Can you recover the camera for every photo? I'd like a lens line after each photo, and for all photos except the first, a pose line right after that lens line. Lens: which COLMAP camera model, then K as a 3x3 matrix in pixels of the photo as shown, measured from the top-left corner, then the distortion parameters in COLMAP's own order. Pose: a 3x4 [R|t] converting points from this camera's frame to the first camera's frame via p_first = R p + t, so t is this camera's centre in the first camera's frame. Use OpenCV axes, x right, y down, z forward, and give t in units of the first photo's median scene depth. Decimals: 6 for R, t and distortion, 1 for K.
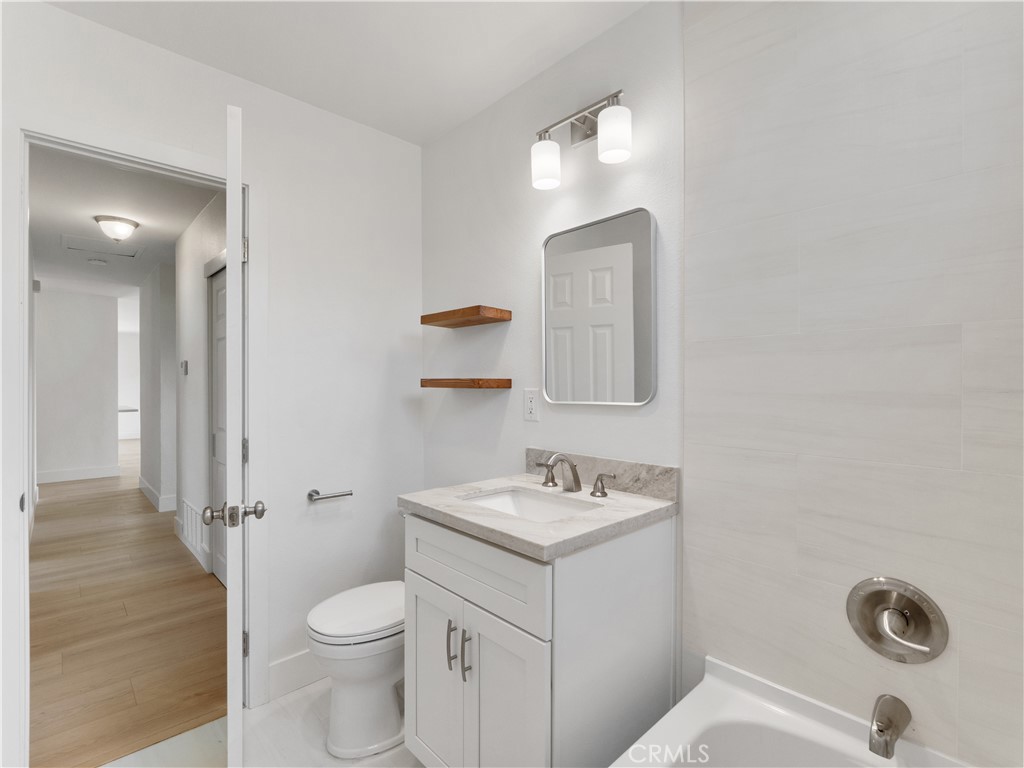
lens RADIAL K [[493.5, 0, 514.6], [0, 493.5, 388.3], [0, 0, 1]] dist [-0.001361, -0.000435]
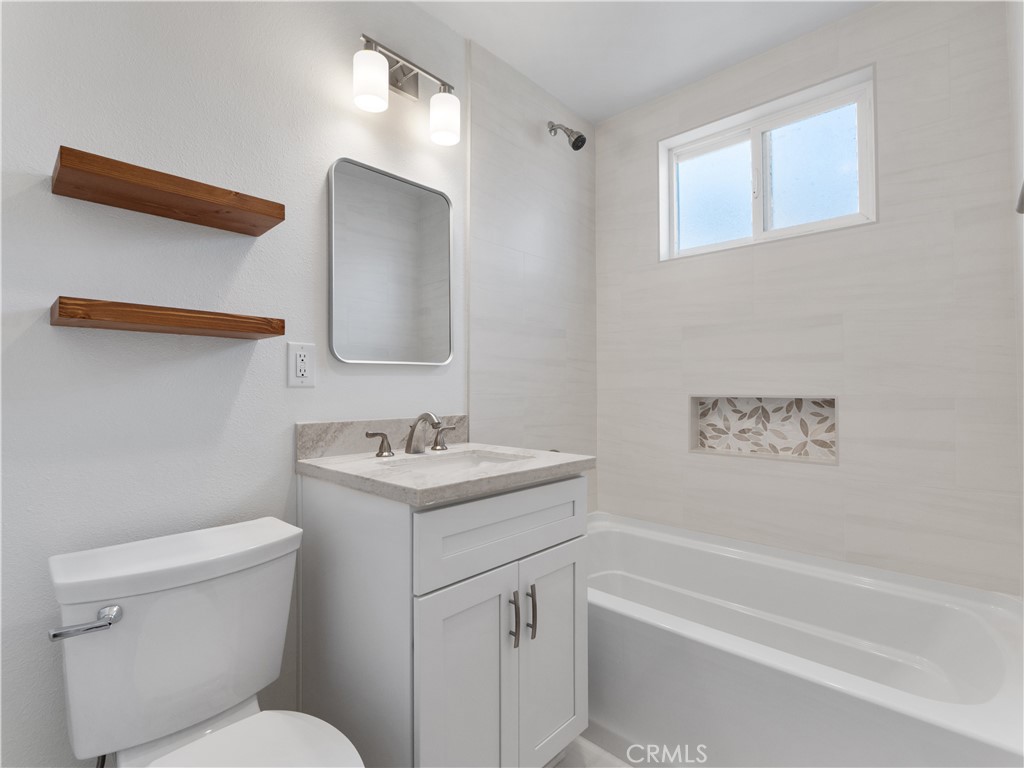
lens RADIAL K [[483.9, 0, 511.4], [0, 483.9, 378.6], [0, 0, 1]] dist [-0.002820, -0.000691]
pose [[-0.071069, 0.019465, 0.997281, -0.801358], [0.011450, 0.999760, -0.018698, 0.080754], [-0.997406, 0.010090, -0.071275, 0.847529]]
